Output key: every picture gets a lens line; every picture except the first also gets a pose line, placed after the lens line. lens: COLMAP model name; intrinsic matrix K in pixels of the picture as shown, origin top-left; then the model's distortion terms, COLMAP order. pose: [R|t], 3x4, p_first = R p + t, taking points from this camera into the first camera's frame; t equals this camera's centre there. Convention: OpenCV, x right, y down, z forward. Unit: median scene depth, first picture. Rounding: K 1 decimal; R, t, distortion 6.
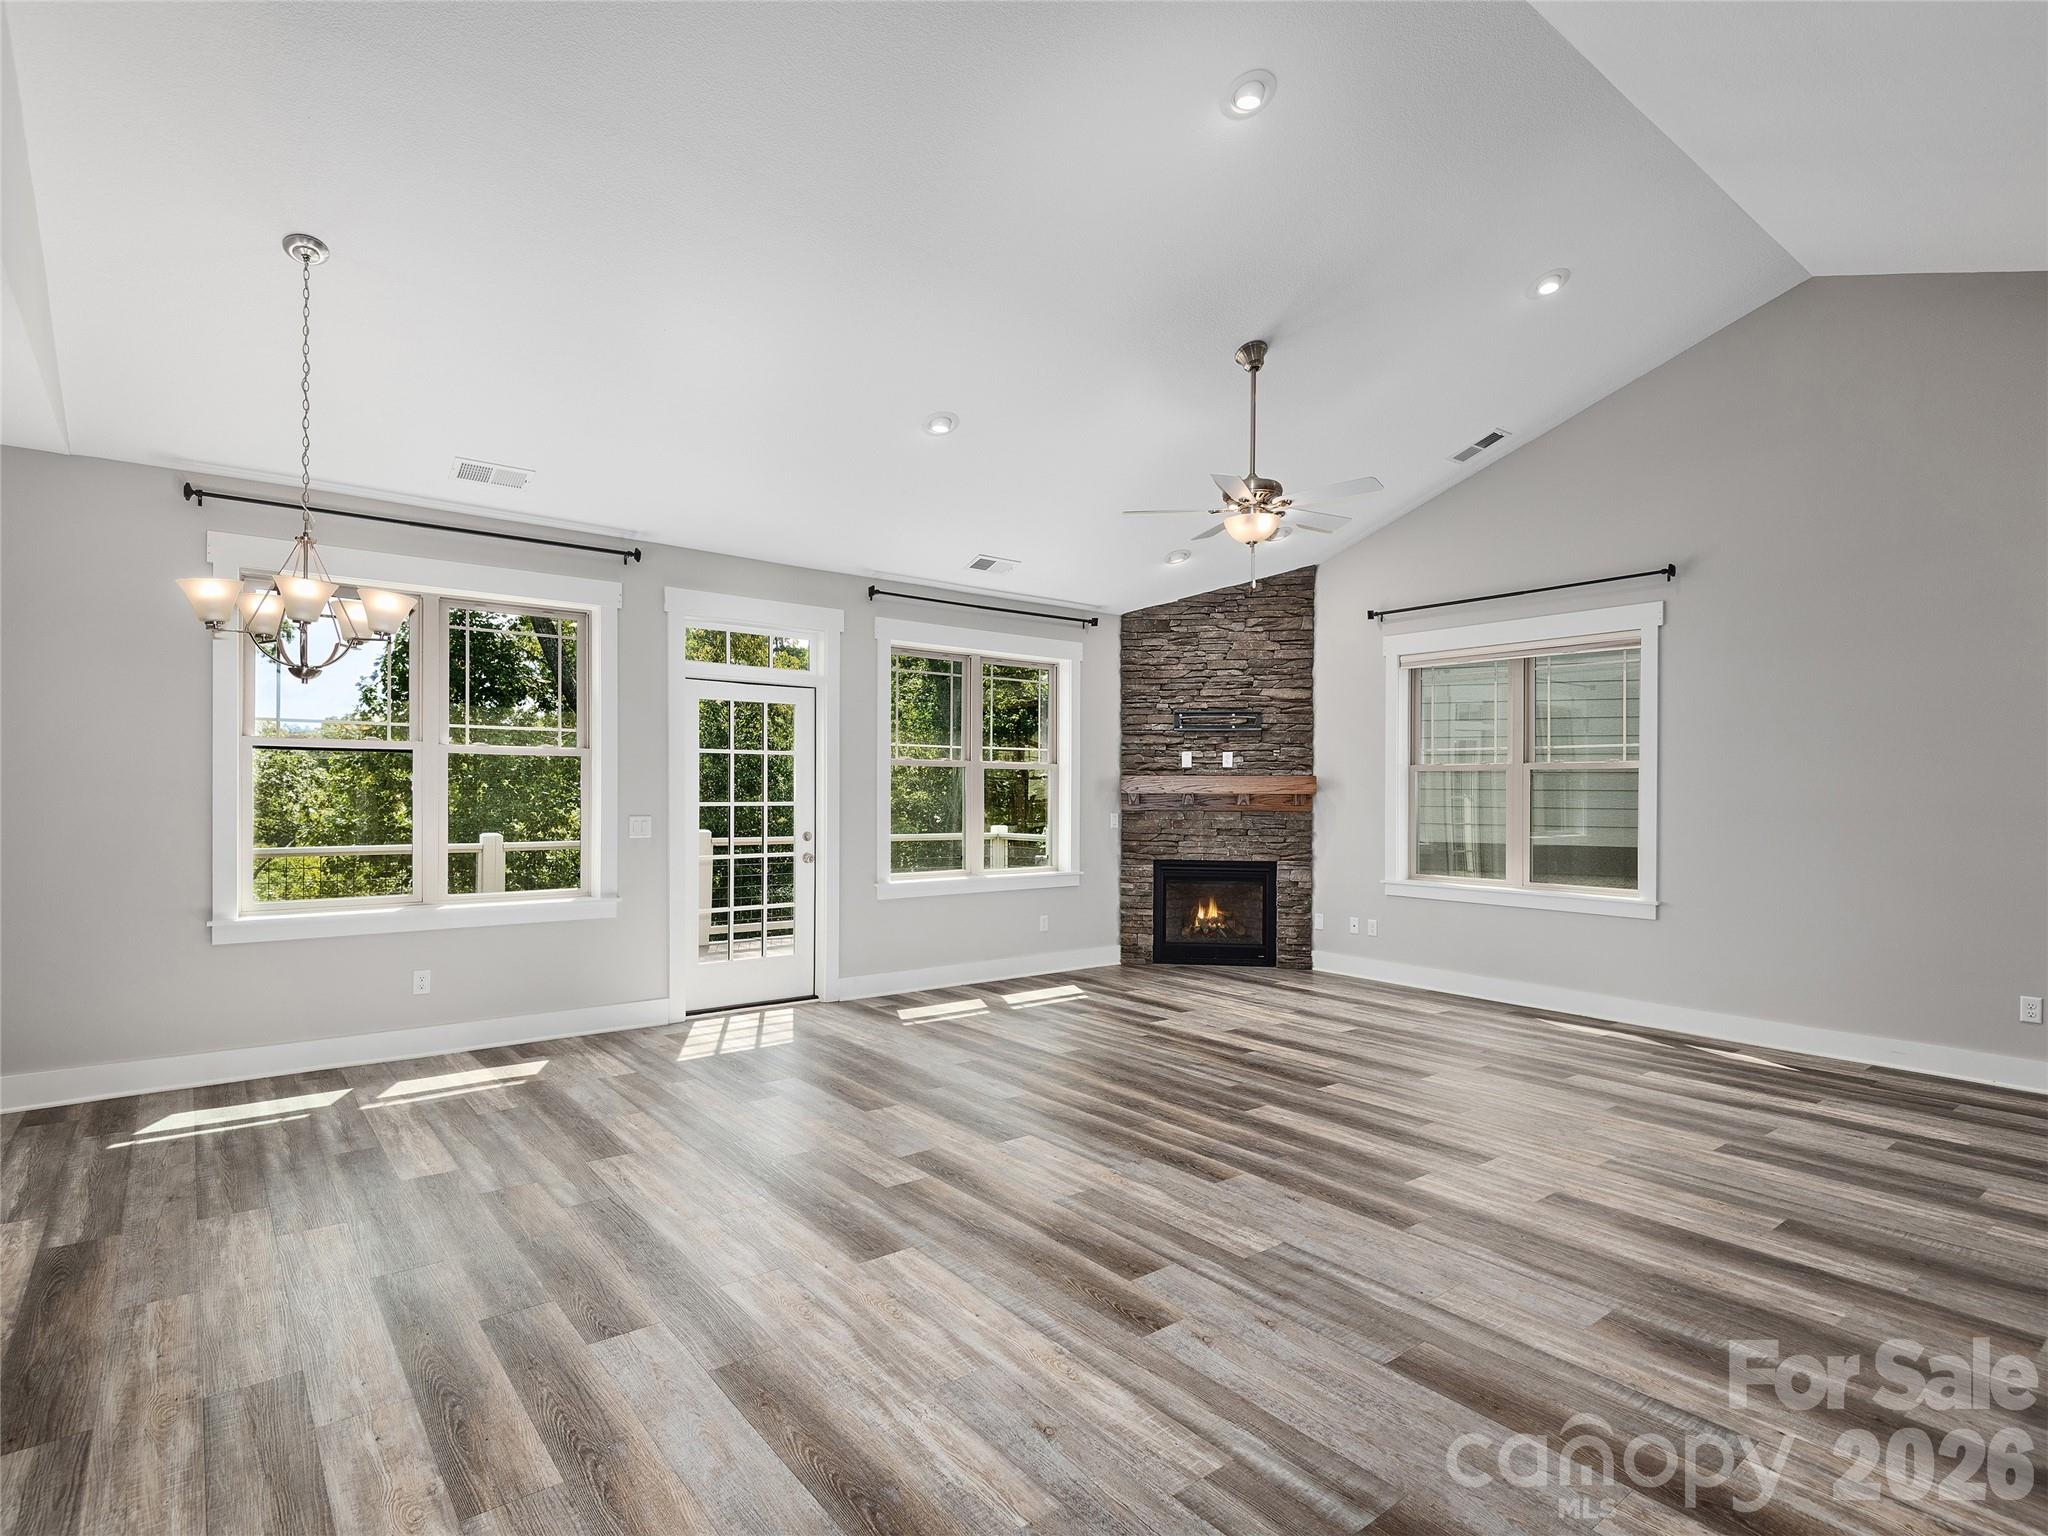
lens RADIAL K [[1046.0, 0, 1003.3], [0, 1046.0, 793.0], [0, 0, 1]] dist [0.030637, -0.021104]
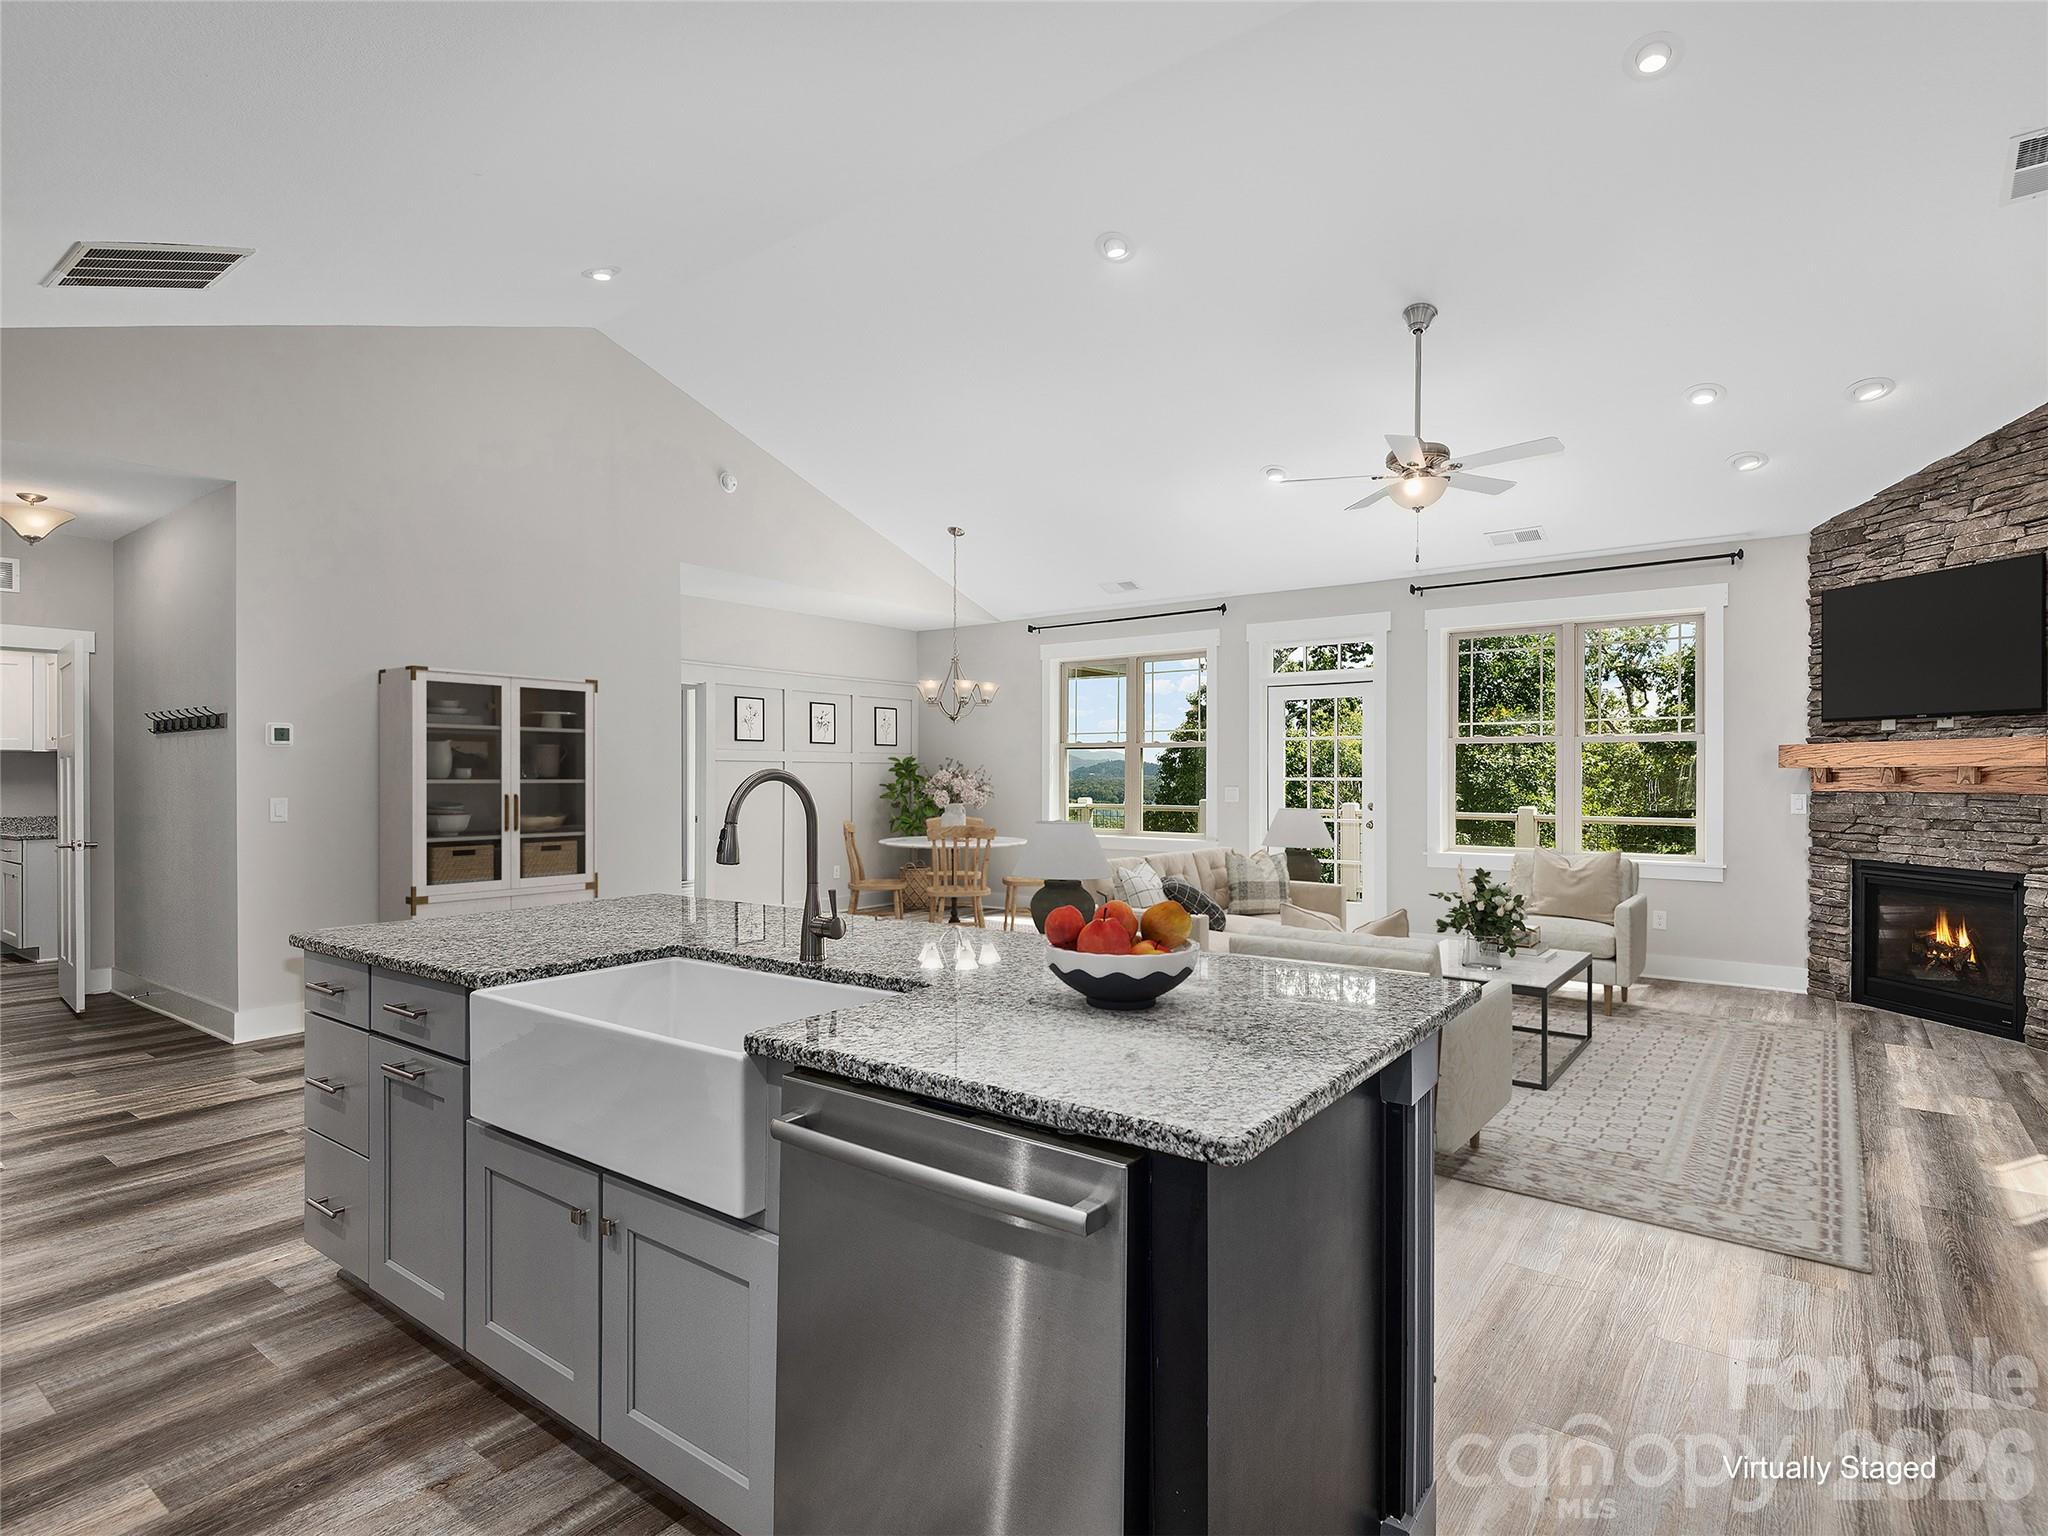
lens RADIAL K [[1033.0, 0, 1023.2], [0, 1033.0, 775.2], [0, 0, 1]] dist [0.030444, -0.020888]
pose [[0.260294, -0.002886, -0.965525, 0.713955], [0.000384, 0.999996, -0.002886, 0.007498], [0.965529, 0.000380, 0.260294, 0.261144]]
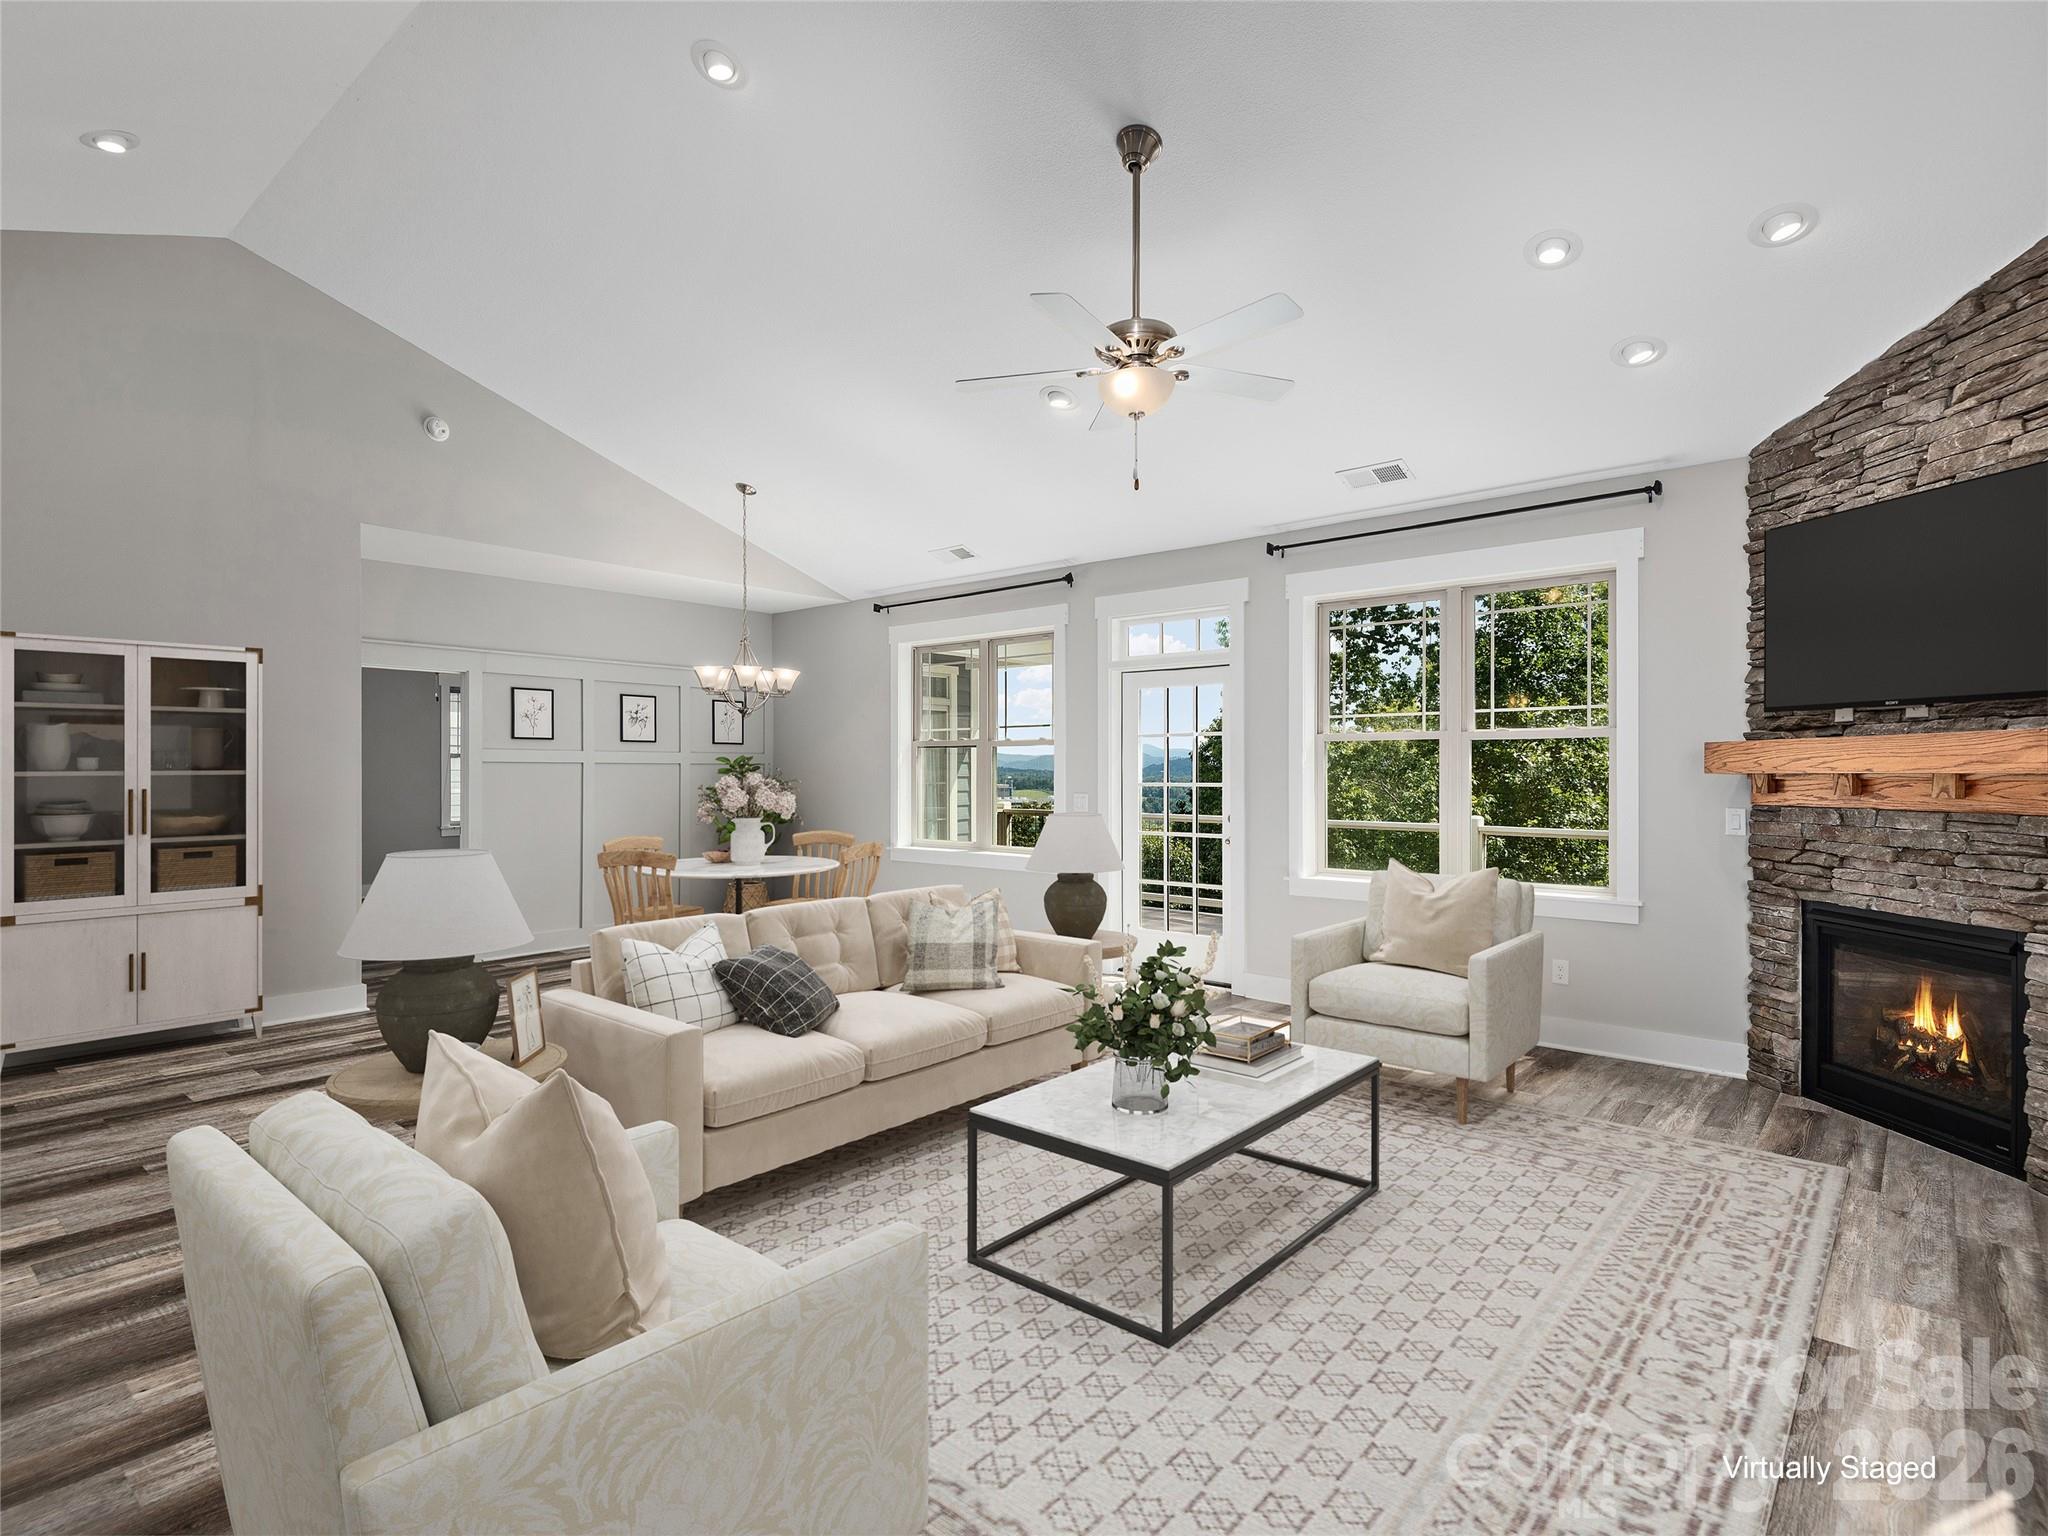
lens RADIAL K [[1036.5, 0, 1024.0], [0, 1036.5, 768.0], [0, 0, 1]] dist [0.029936, -0.020078]
pose [[0.199804, -0.007657, -0.979806, 0.600455], [-0.000087, 0.999969, -0.007833, 0.001685], [0.979836, 0.001651, 0.199797, 0.522867]]
